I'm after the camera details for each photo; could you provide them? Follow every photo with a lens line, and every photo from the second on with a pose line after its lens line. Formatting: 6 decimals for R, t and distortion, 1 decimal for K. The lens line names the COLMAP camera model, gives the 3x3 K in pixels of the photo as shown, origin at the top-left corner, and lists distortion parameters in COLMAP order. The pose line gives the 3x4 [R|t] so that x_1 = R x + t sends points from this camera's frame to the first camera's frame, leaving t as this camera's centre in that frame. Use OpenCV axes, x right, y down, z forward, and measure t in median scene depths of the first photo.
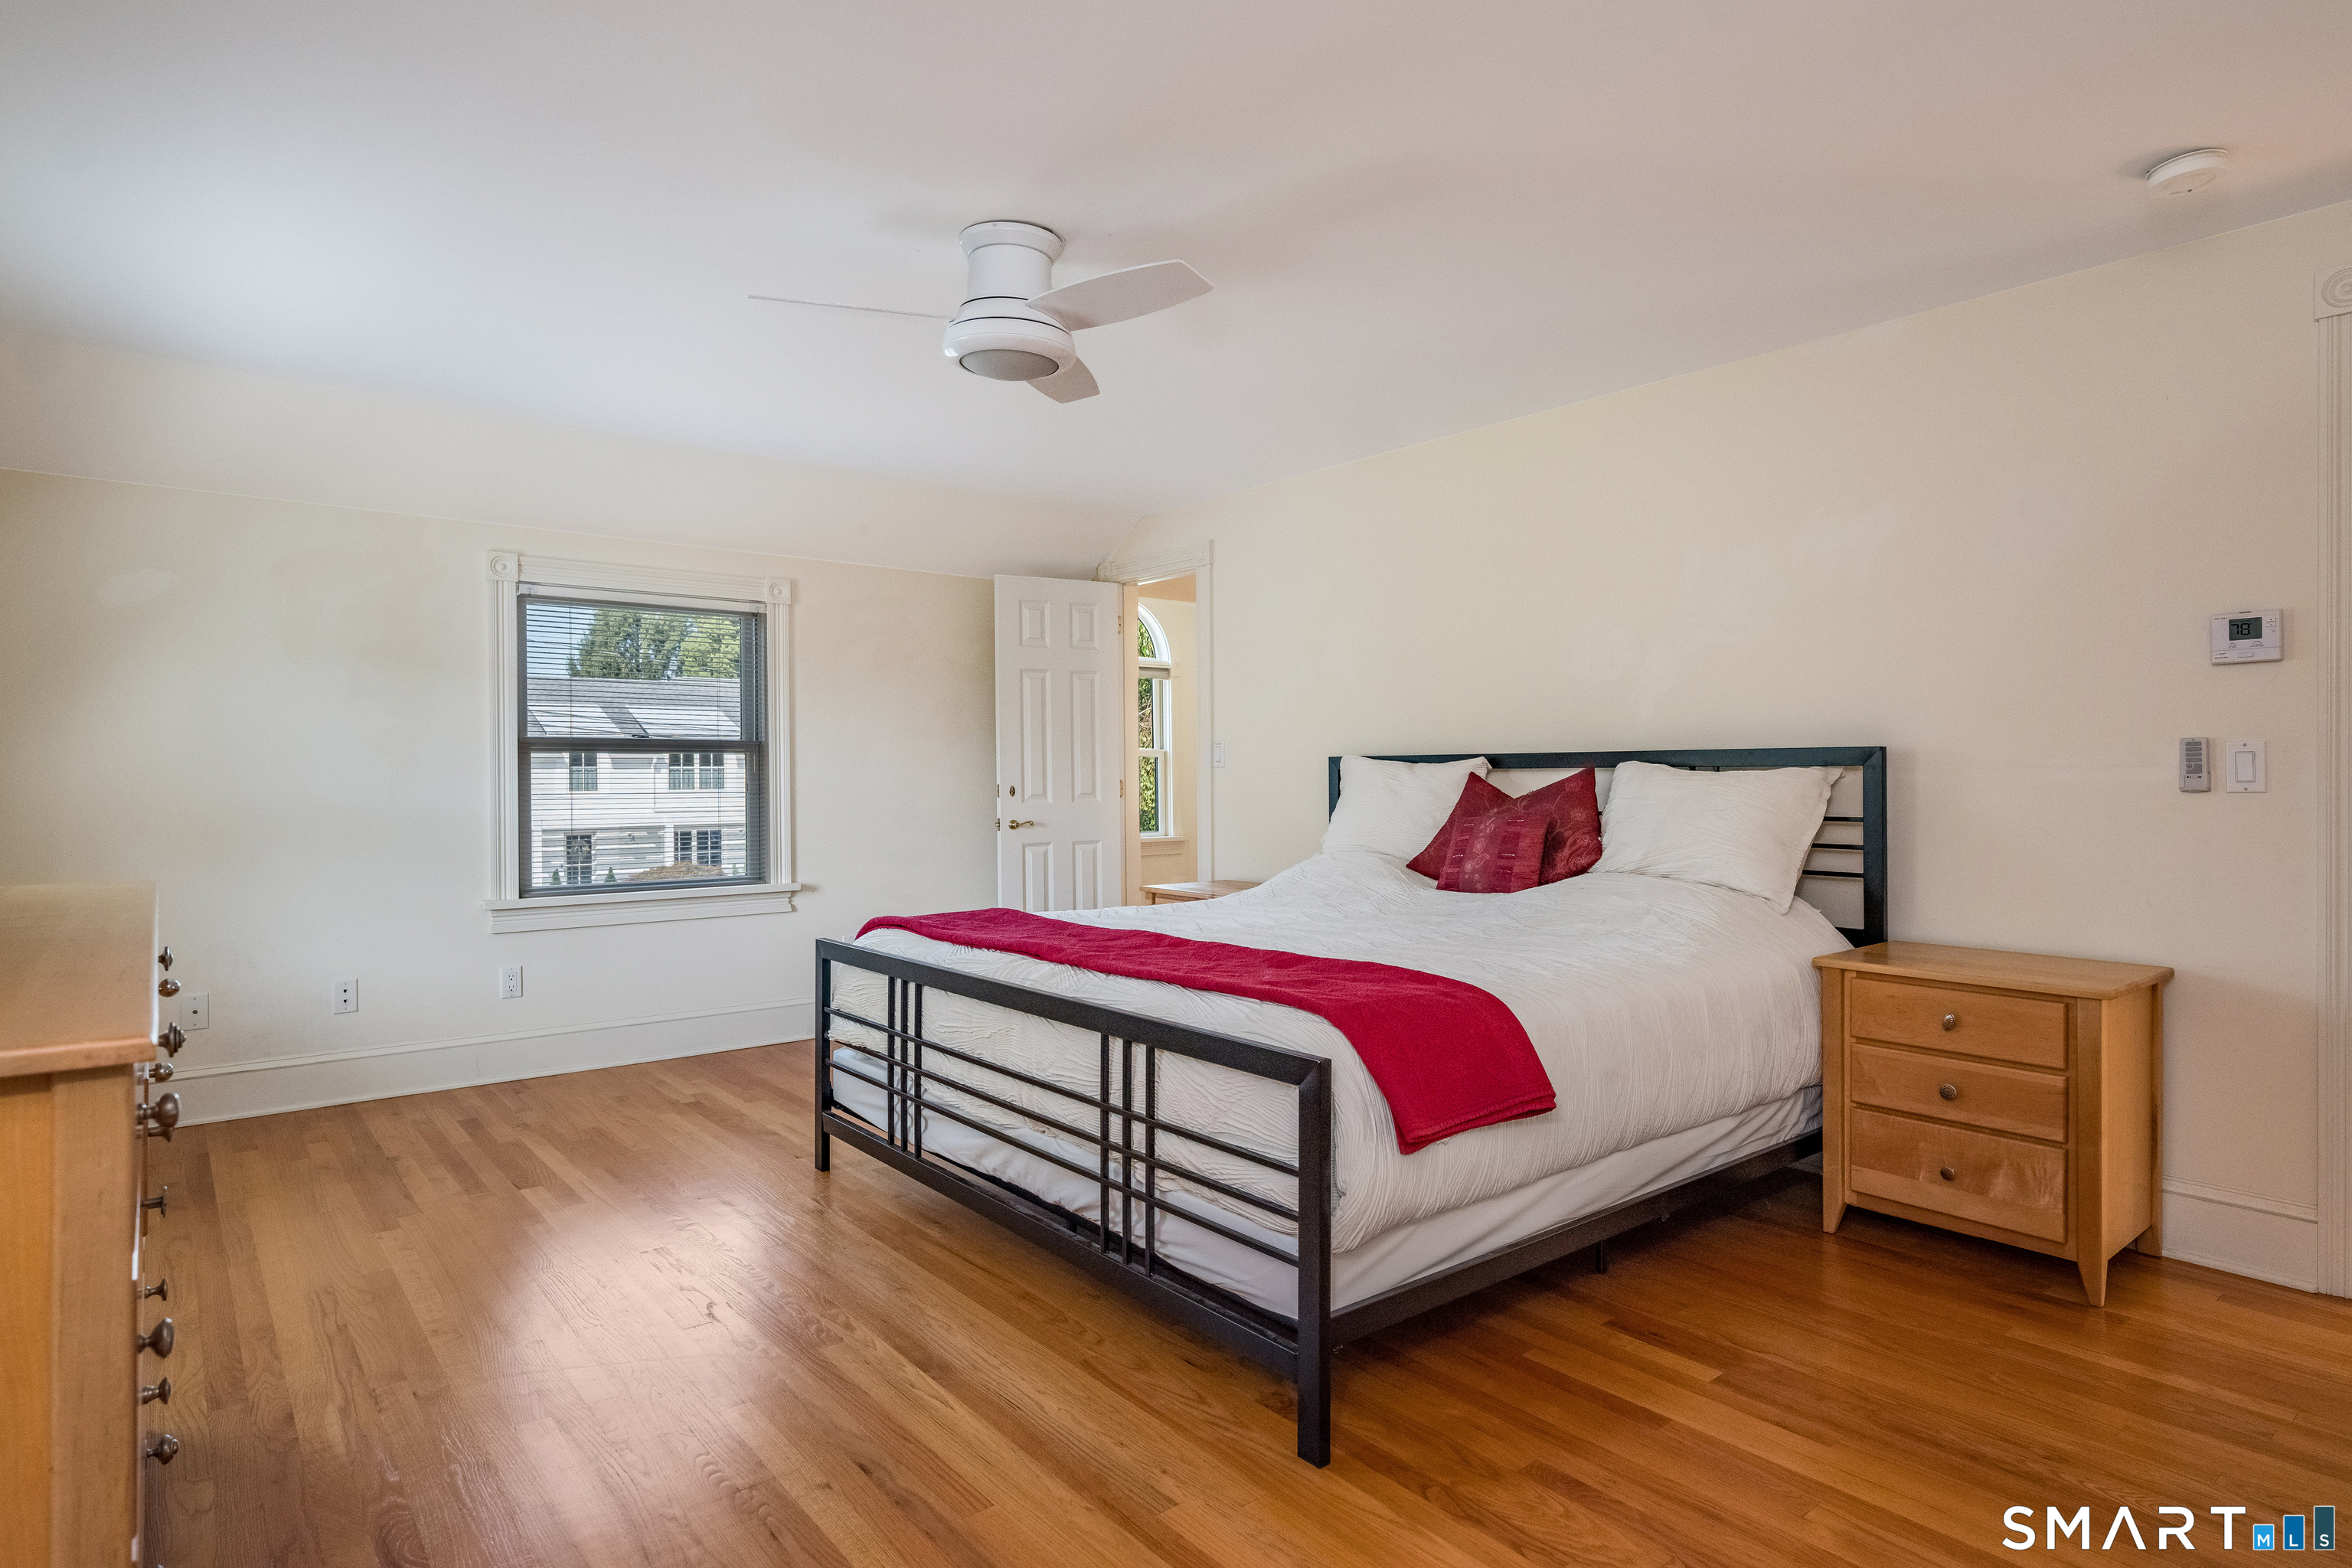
lens RADIAL K [[1269.4, 0, 1177.3], [0, 1269.4, 779.8], [0, 0, 1]] dist [-0.000155, -0.000002]
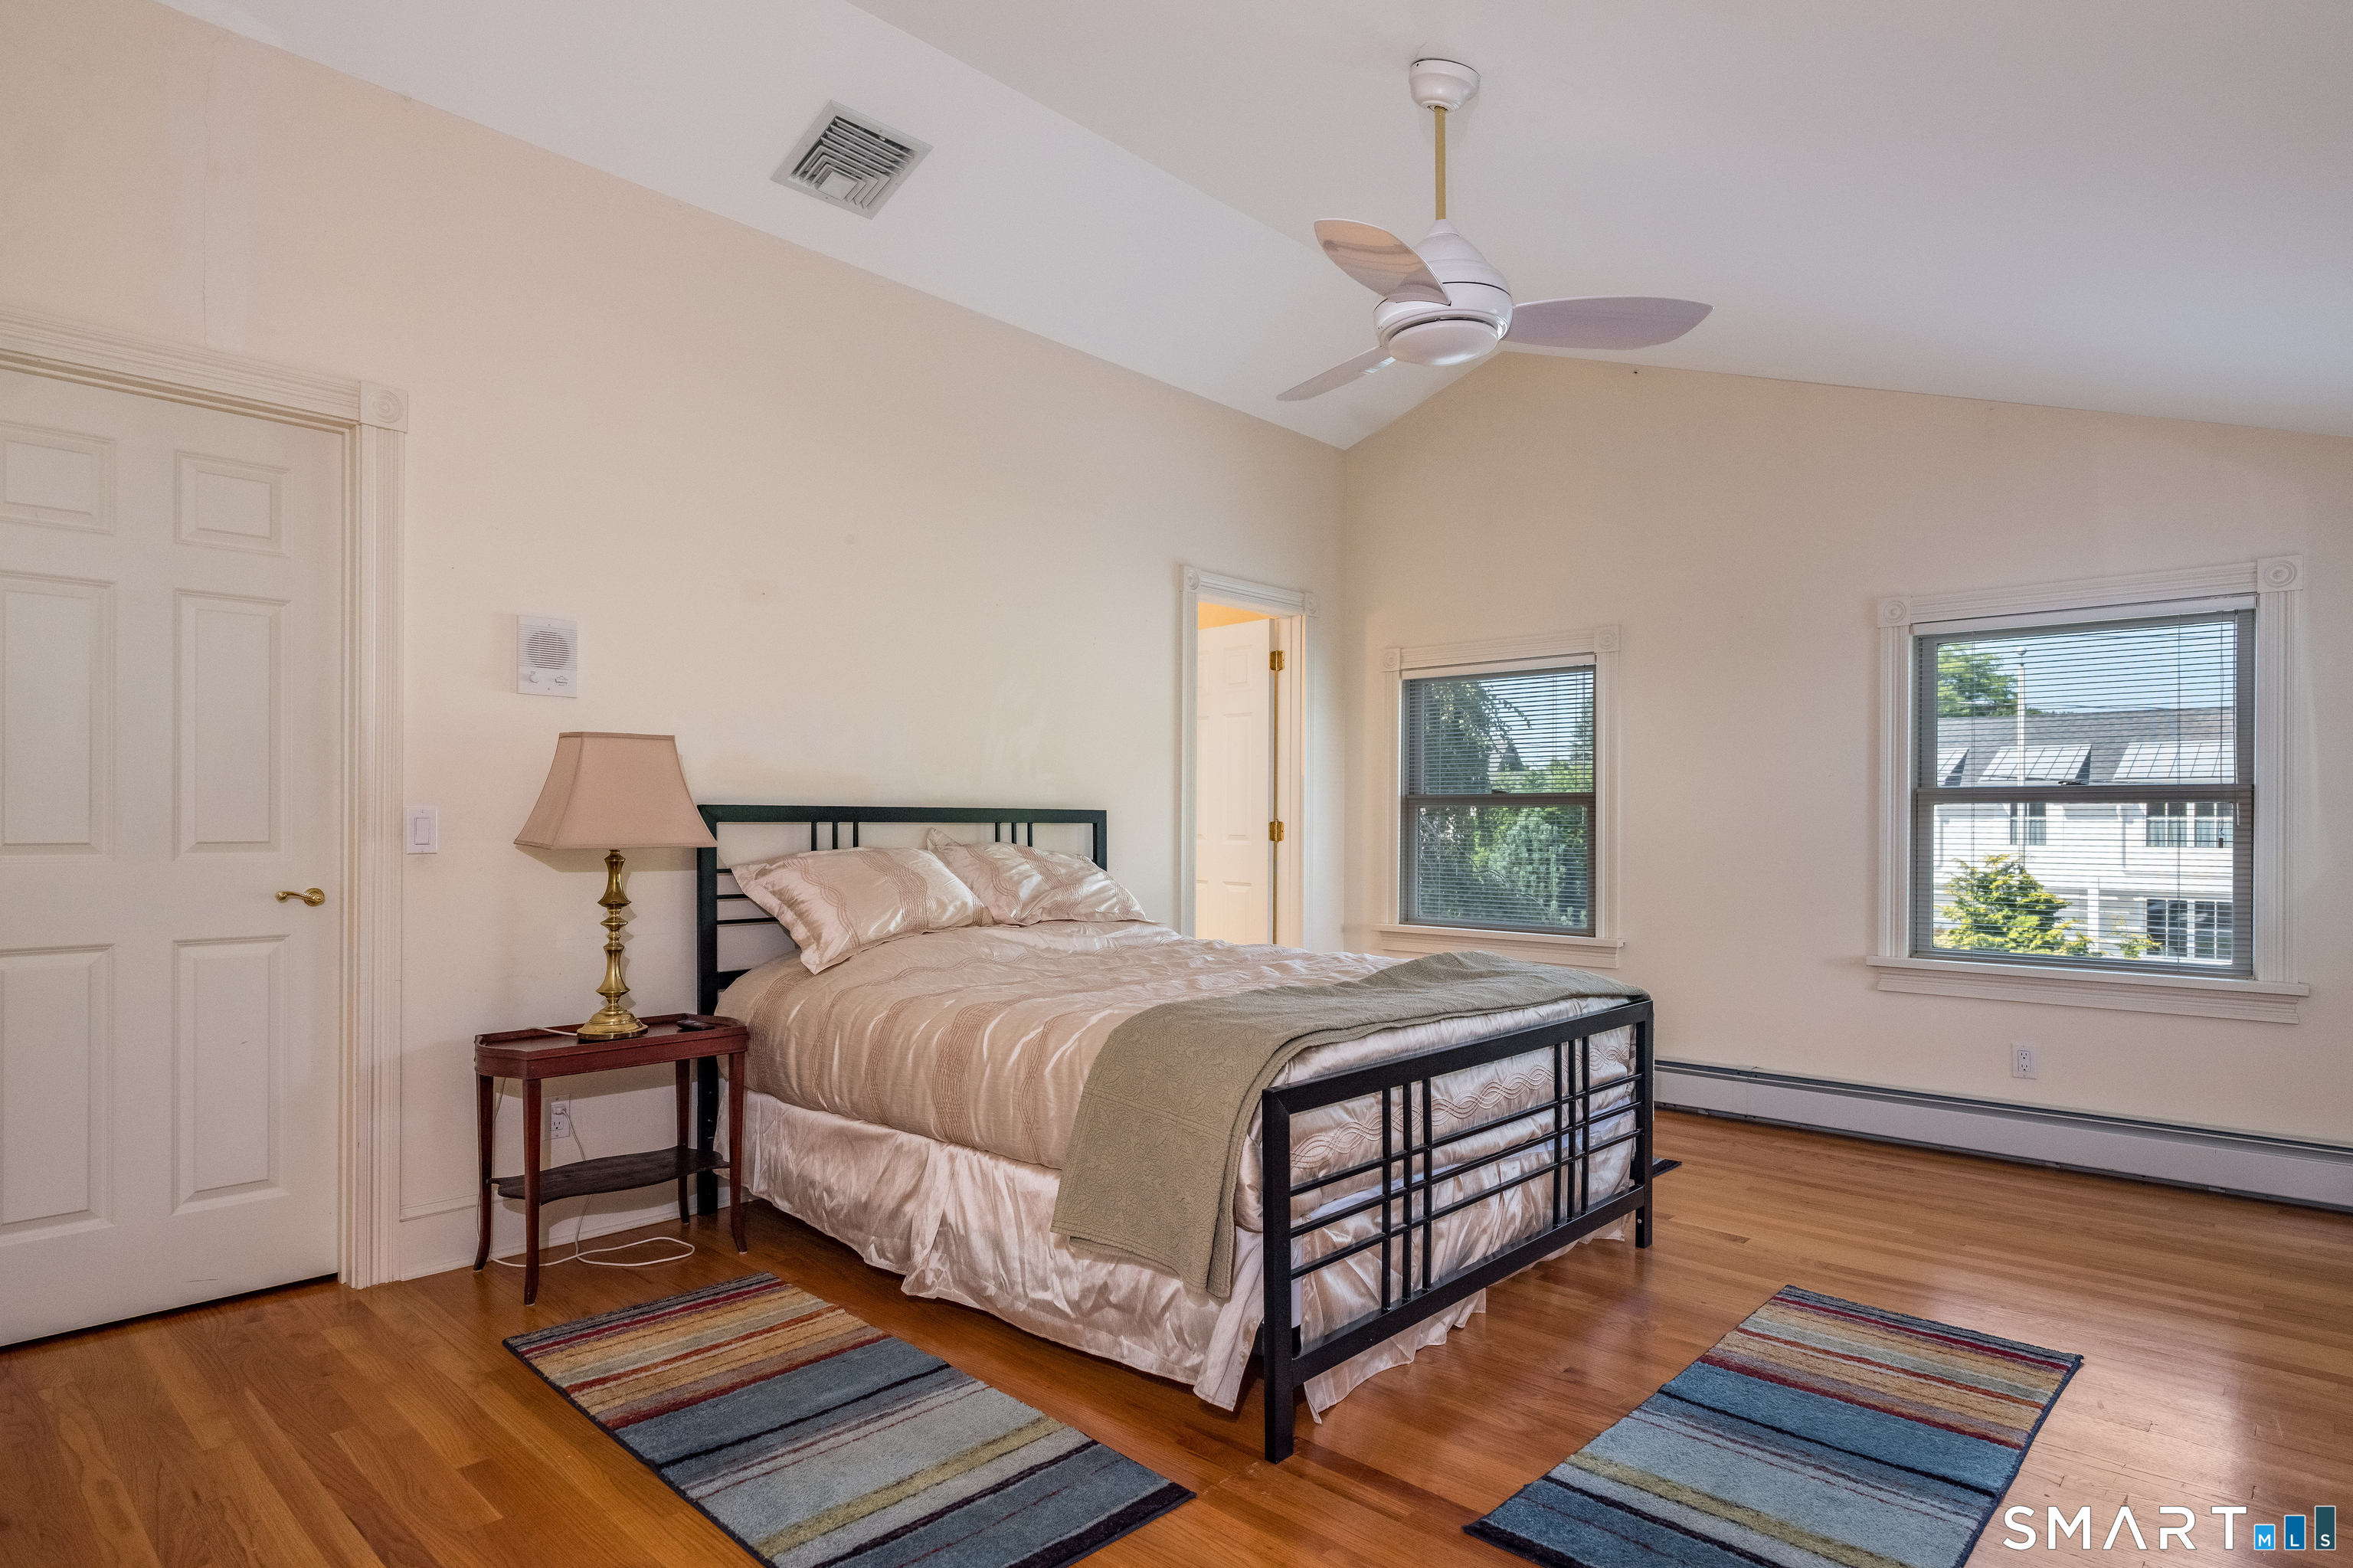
lens RADIAL K [[1270.0, 0, 1178.2], [0, 1270.0, 793.9], [0, 0, 1]] dist [-0.000155, -0.000002]
pose [[-0.142106, 0.033077, 0.989299, -1.043284], [0.009680, 0.999440, -0.032026, -0.000708], [-0.989804, 0.005025, -0.142347, 1.317631]]
